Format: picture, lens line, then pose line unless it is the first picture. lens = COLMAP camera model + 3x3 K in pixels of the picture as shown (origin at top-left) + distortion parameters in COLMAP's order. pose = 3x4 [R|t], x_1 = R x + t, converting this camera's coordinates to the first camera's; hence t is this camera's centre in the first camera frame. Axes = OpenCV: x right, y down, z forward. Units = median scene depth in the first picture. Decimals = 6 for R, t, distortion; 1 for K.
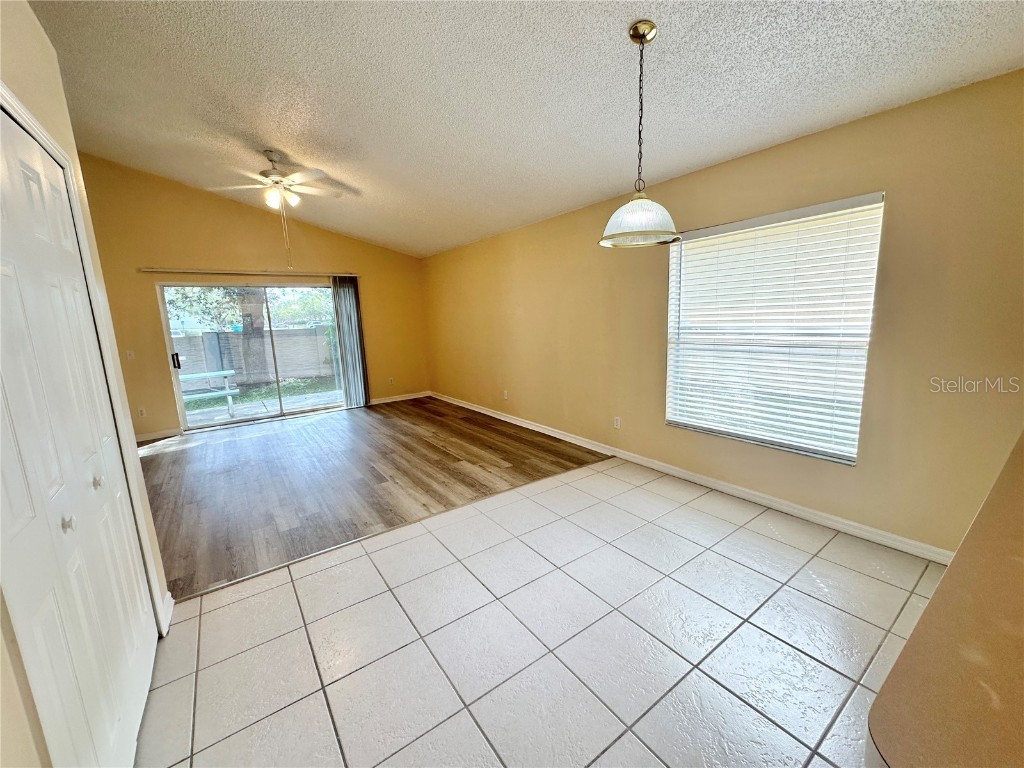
lens RADIAL K [[408.9, 0, 513.0], [0, 408.9, 384.4], [0, 0, 1]] dist [-0.001140, 0.000135]
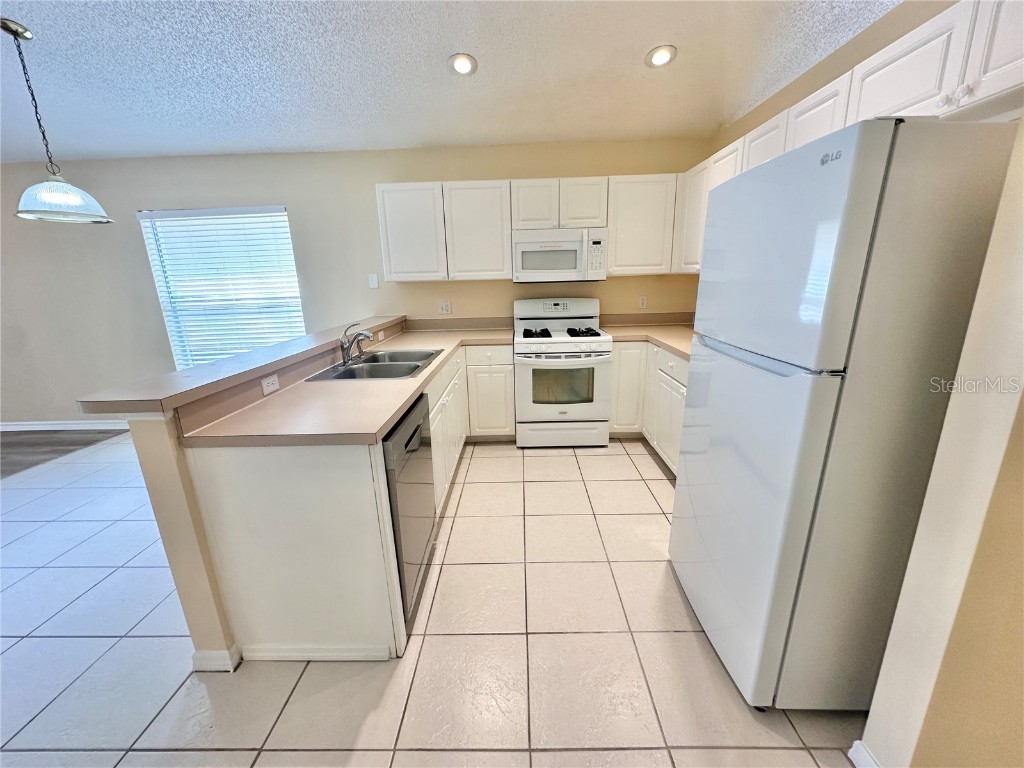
lens RADIAL K [[408.9, 0, 512.8], [0, 408.9, 382.8], [0, 0, 1]] dist [-0.001140, 0.000135]
pose [[0.595299, -0.185548, 0.781787, 0.029806], [0.141615, 0.981969, 0.125225, 0.060858], [-0.790926, 0.036166, 0.610841, -0.299282]]
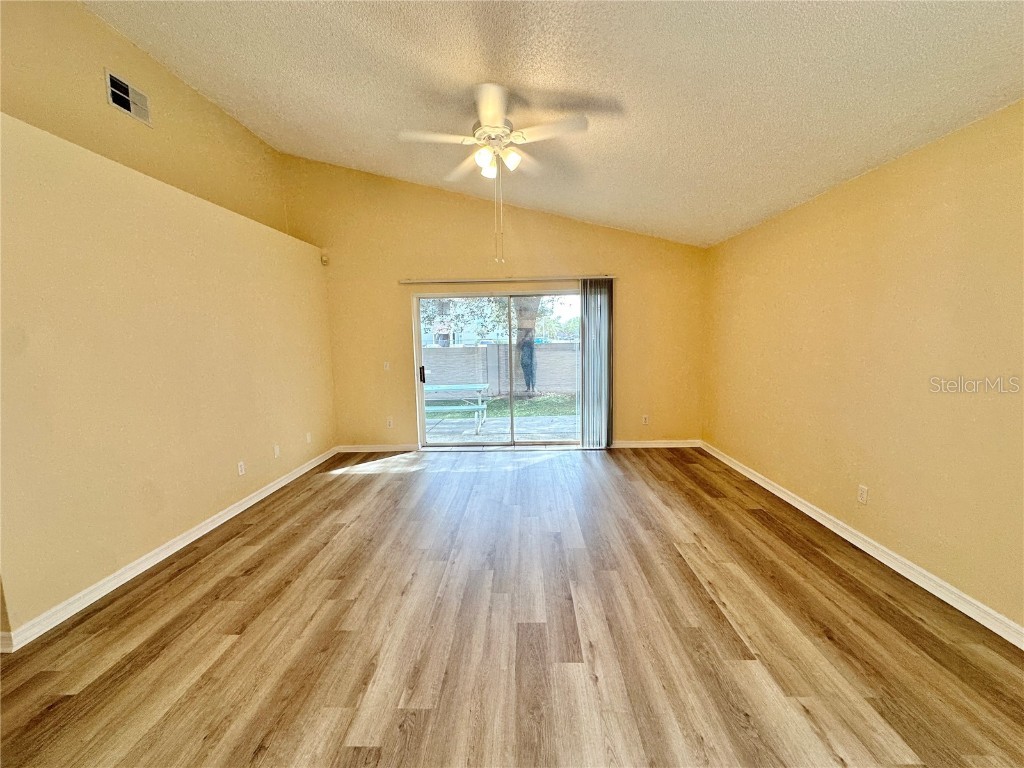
lens RADIAL K [[408.9, 0, 514.2], [0, 408.9, 384.9], [0, 0, 1]] dist [-0.001140, 0.000135]
pose [[0.796442, 0.090534, -0.597900, -0.078791], [-0.111227, 0.993792, 0.002319, -0.066809], [0.594398, 0.064656, 0.801568, 0.400708]]
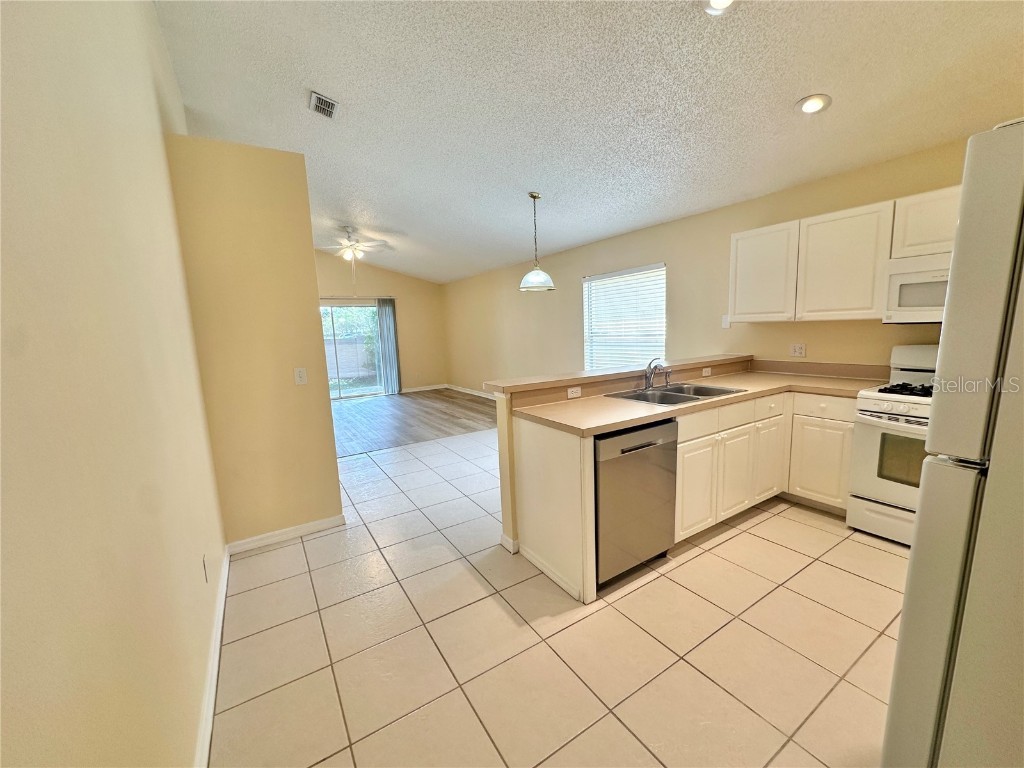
lens RADIAL K [[408.9, 0, 514.1], [0, 408.9, 383.1], [0, 0, 1]] dist [-0.001140, 0.000135]
pose [[0.998352, 0.004335, -0.057220, 0.135963], [-0.006087, 0.999517, -0.030490, 0.081940], [0.057061, 0.030788, 0.997896, -0.462019]]
